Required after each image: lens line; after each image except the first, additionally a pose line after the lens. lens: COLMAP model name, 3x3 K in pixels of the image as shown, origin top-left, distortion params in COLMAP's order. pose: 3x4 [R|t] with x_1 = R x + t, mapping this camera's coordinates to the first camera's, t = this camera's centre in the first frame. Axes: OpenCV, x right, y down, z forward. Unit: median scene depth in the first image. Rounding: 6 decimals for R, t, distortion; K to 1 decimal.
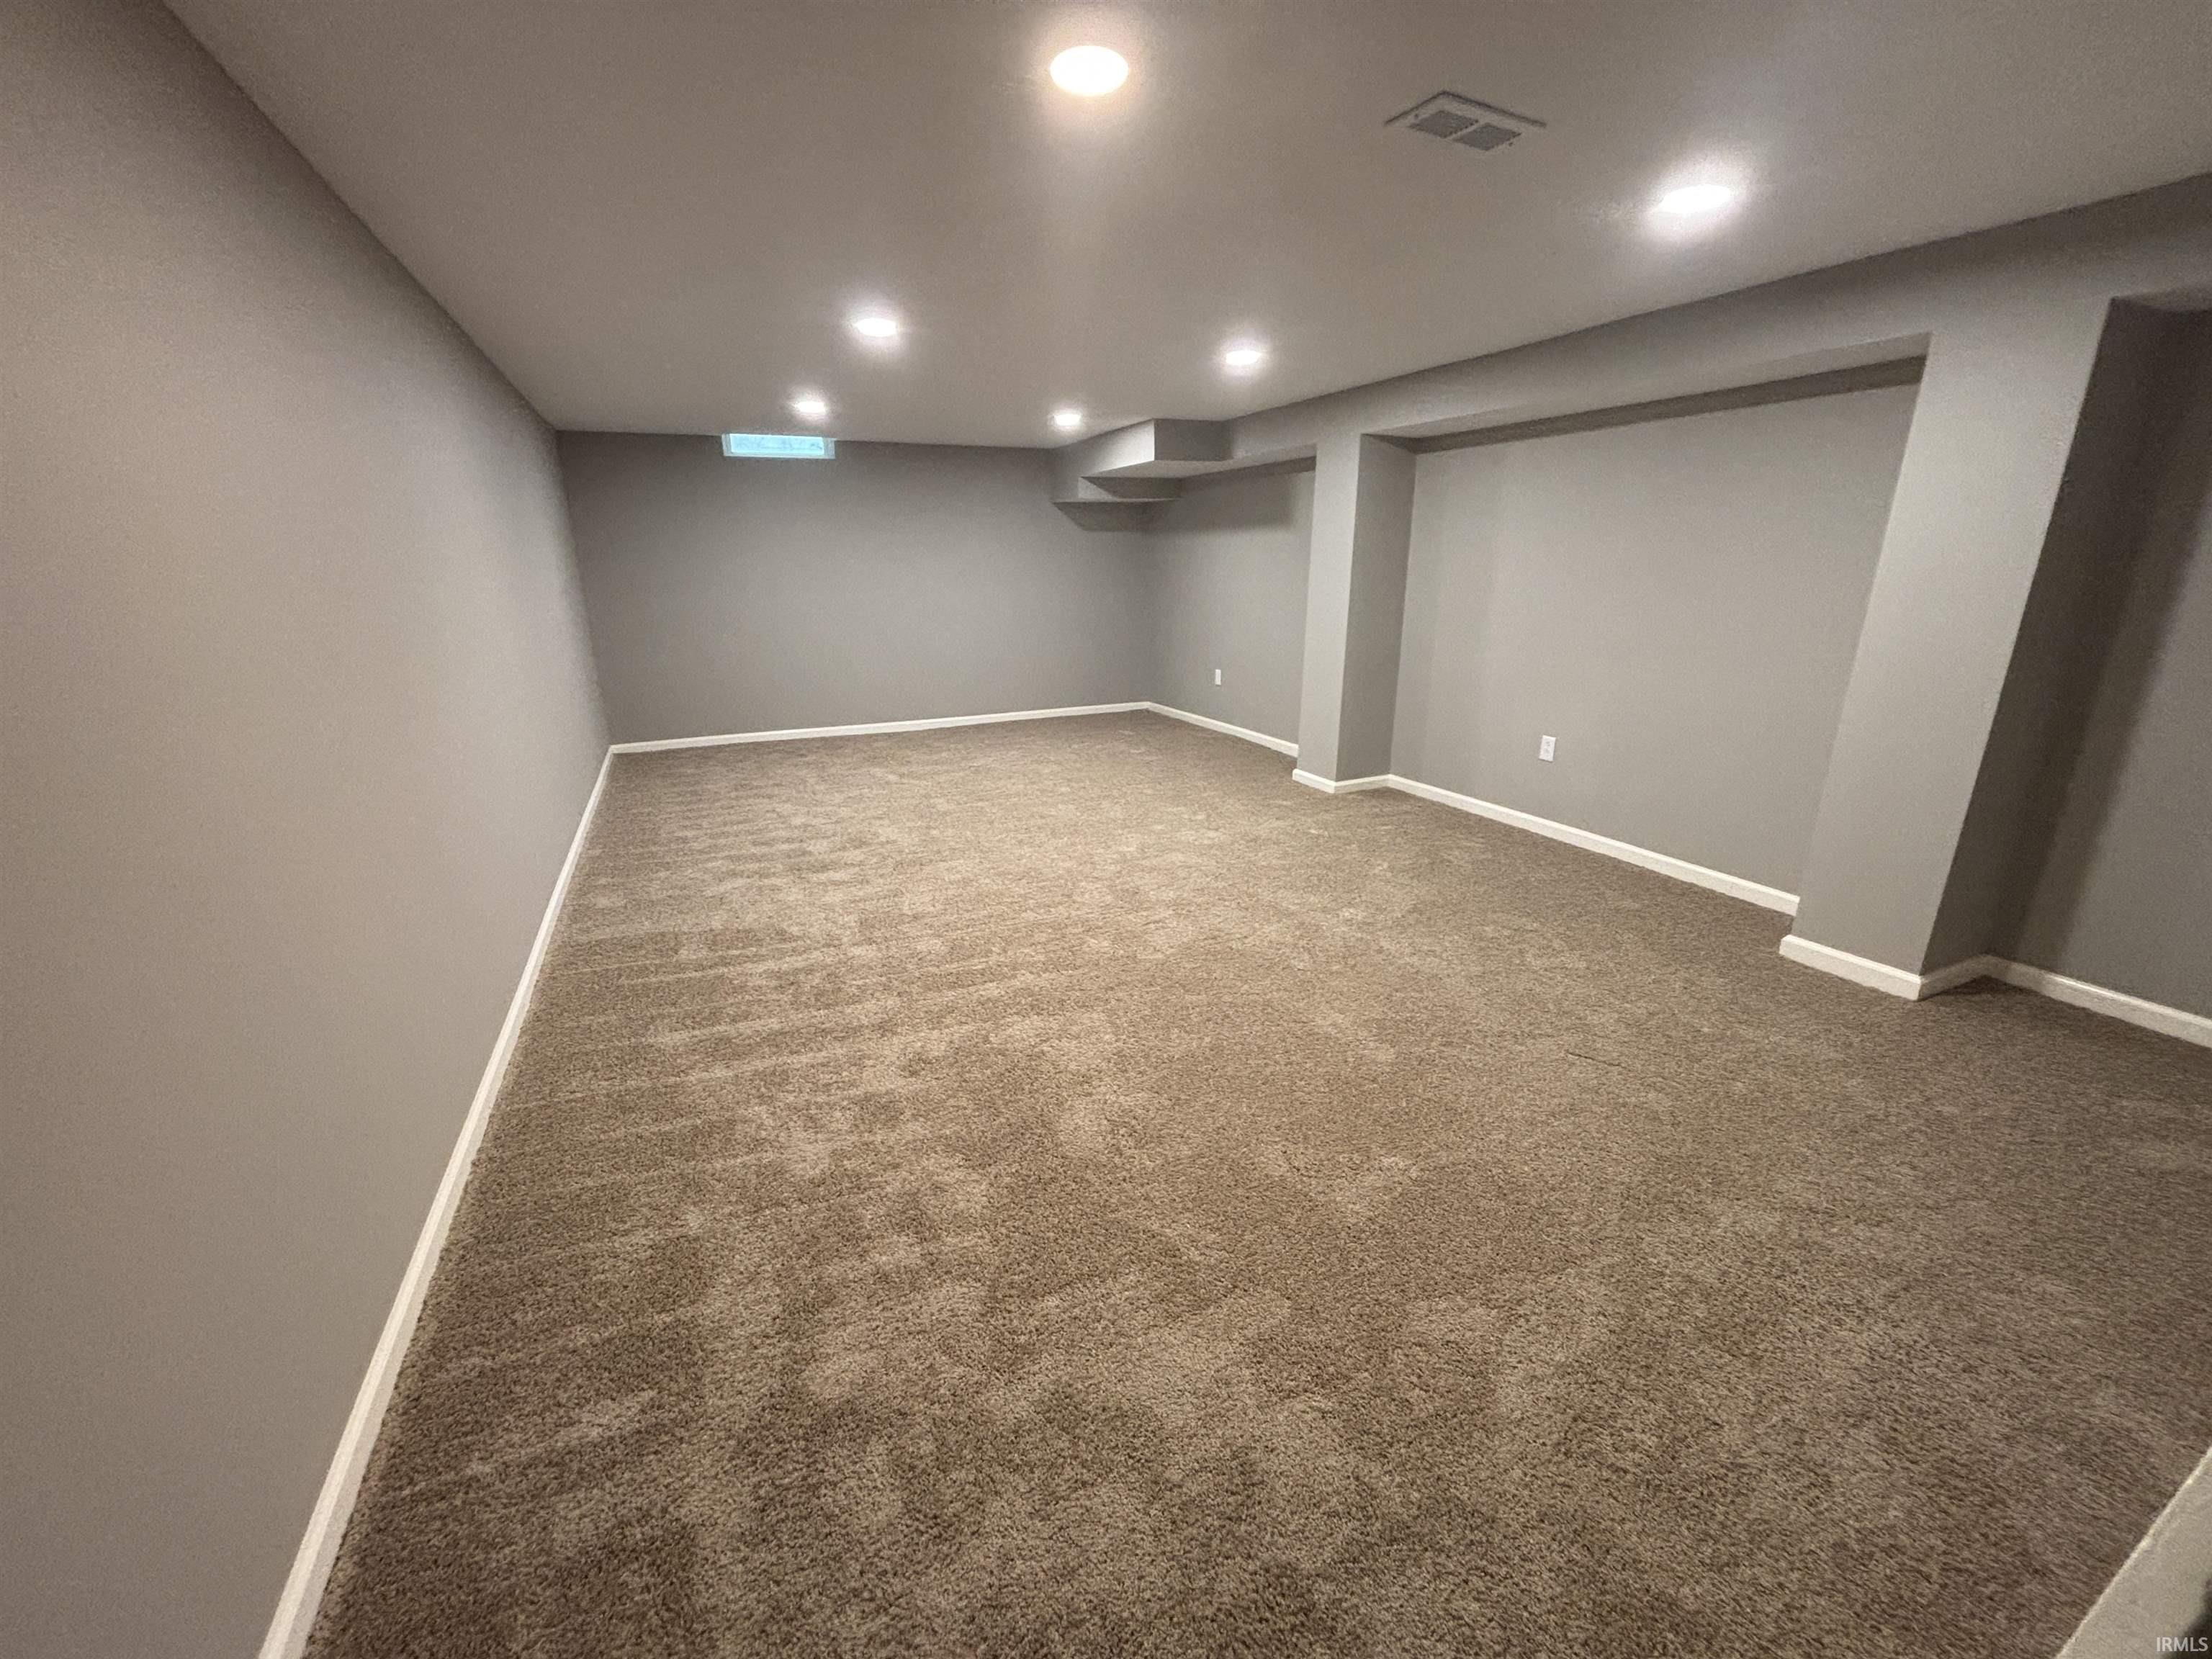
lens RADIAL K [[899.4, 0, 1071.5], [0, 899.4, 826.8], [0, 0, 1]] dist [0.000656, 0.000248]
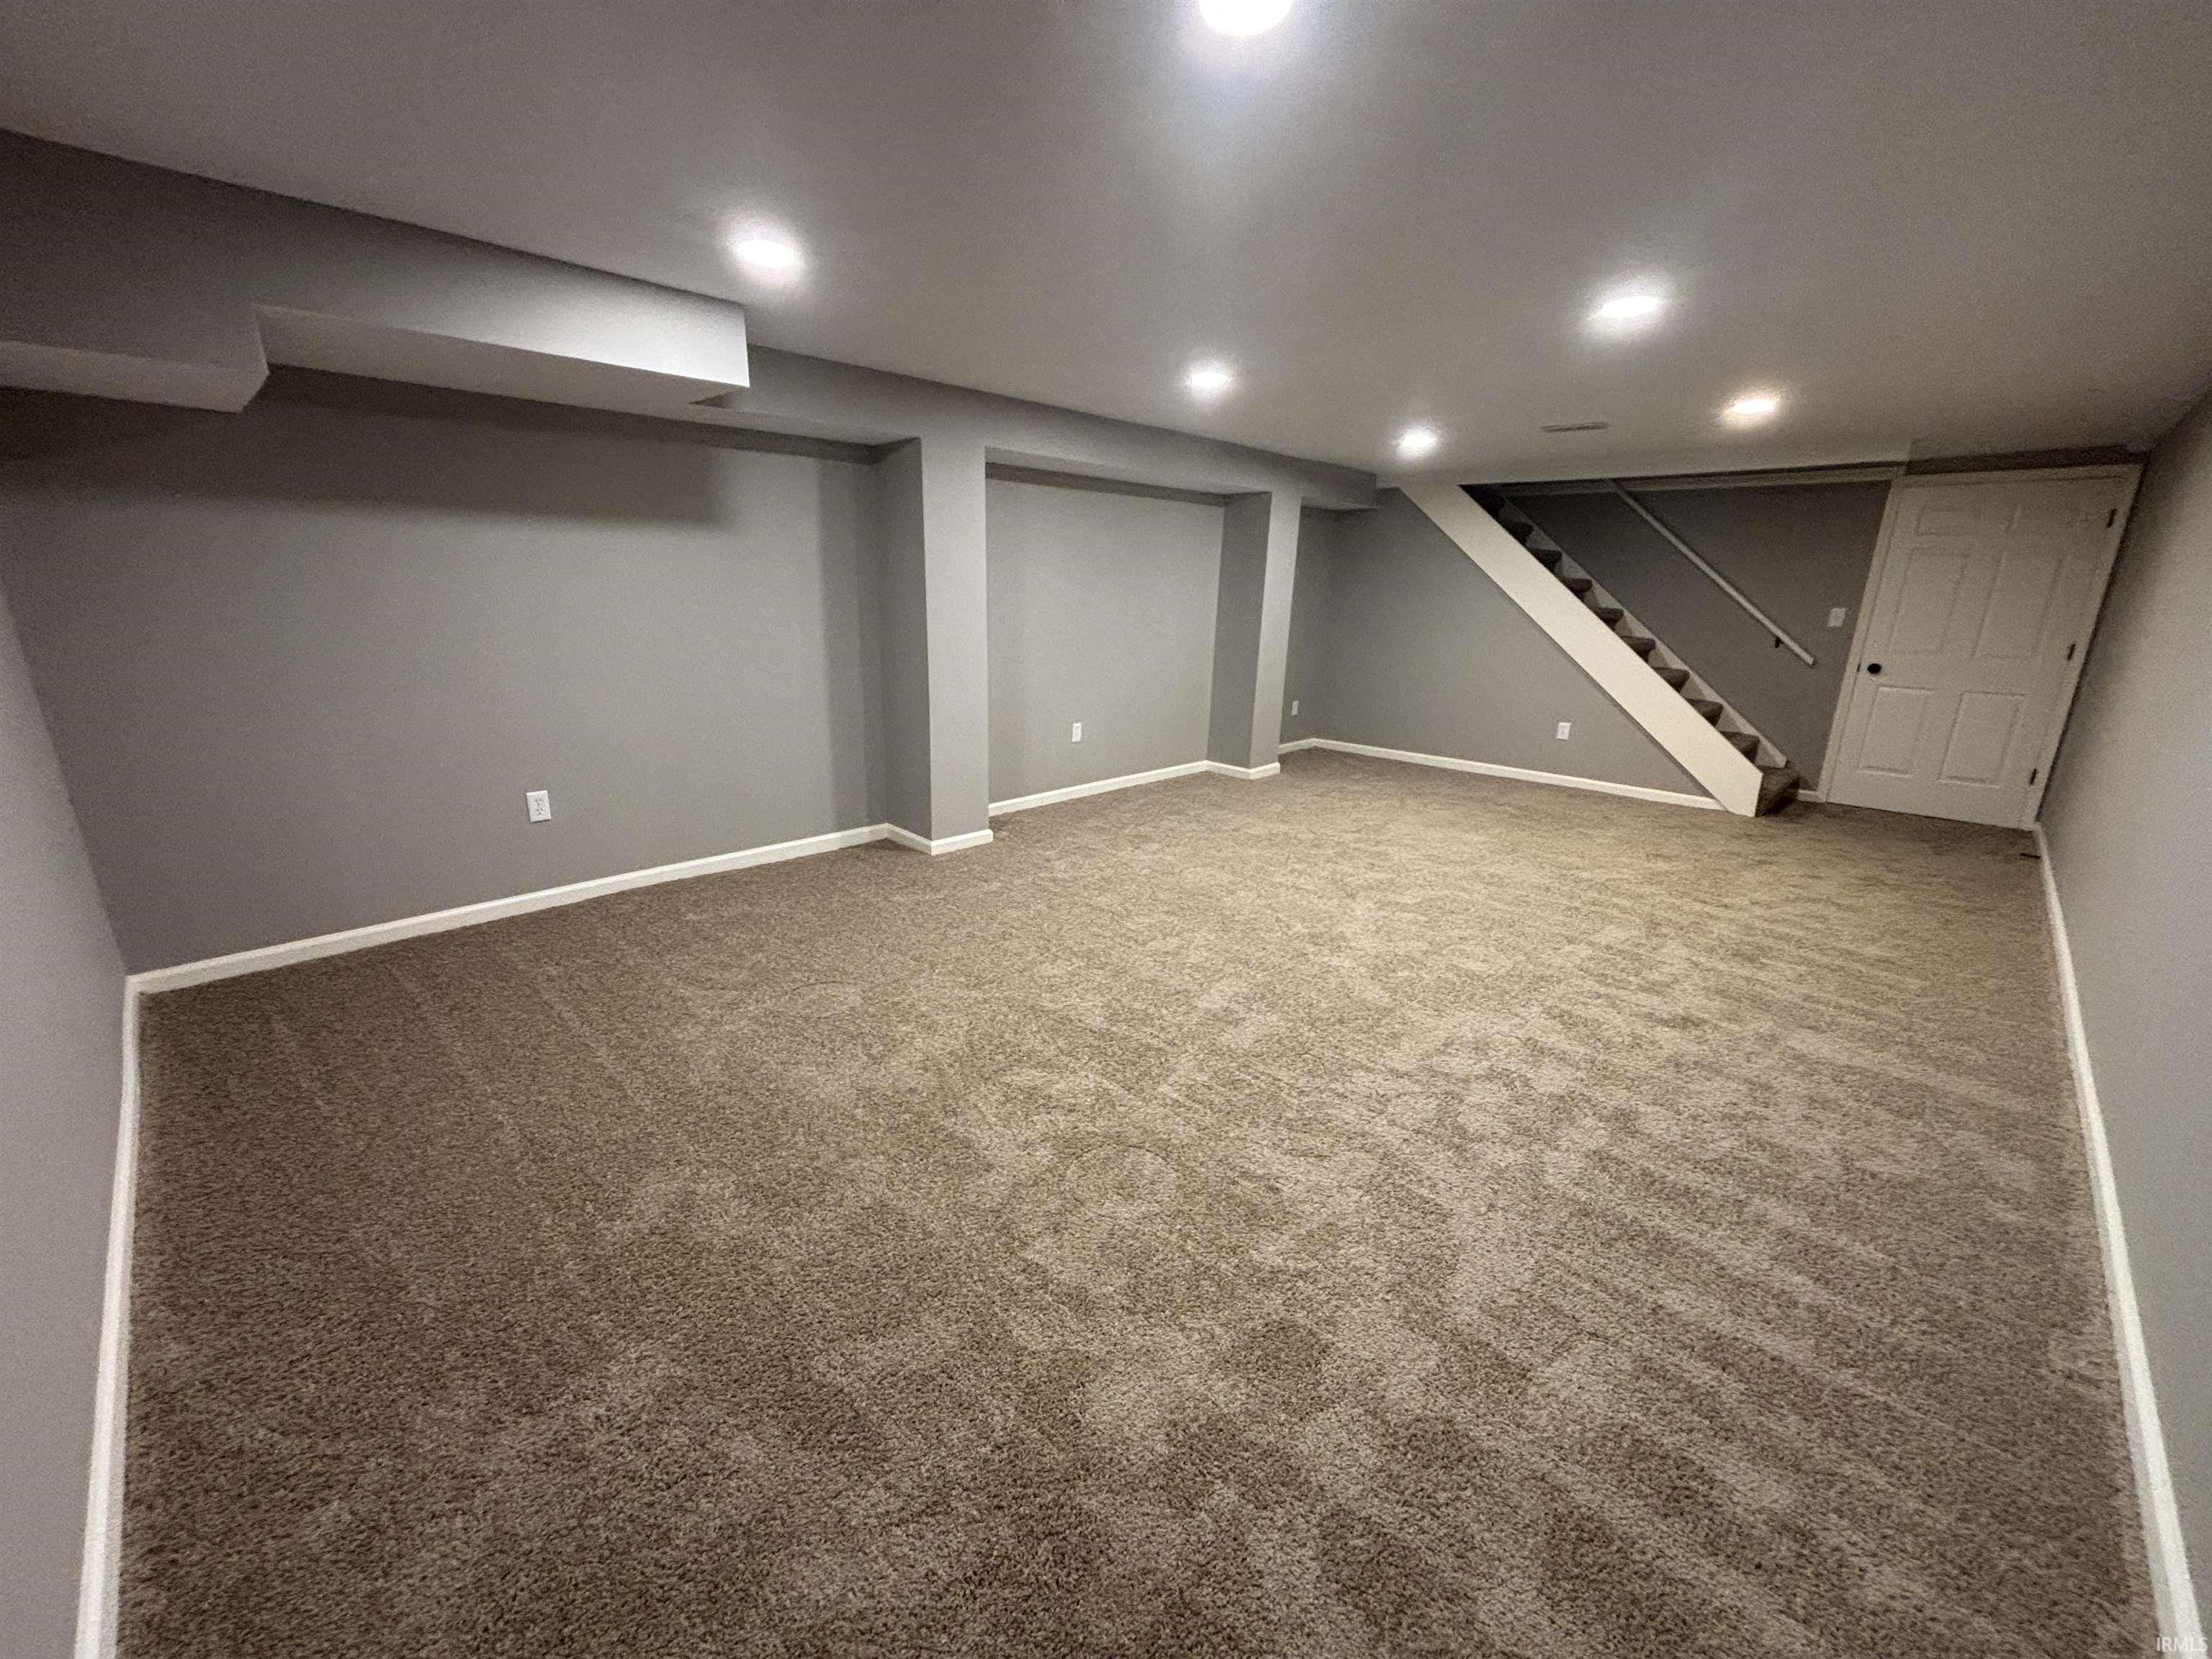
lens RADIAL K [[868.7, 0, 1088.5], [0, 868.7, 828.0], [0, 0, 1]] dist [-0.000384, -0.000034]
pose [[-0.376648, -0.260168, 0.889072, -0.598967], [0.240686, 0.899307, 0.365127, -0.394686], [-0.894543, 0.351511, -0.276103, 1.311330]]
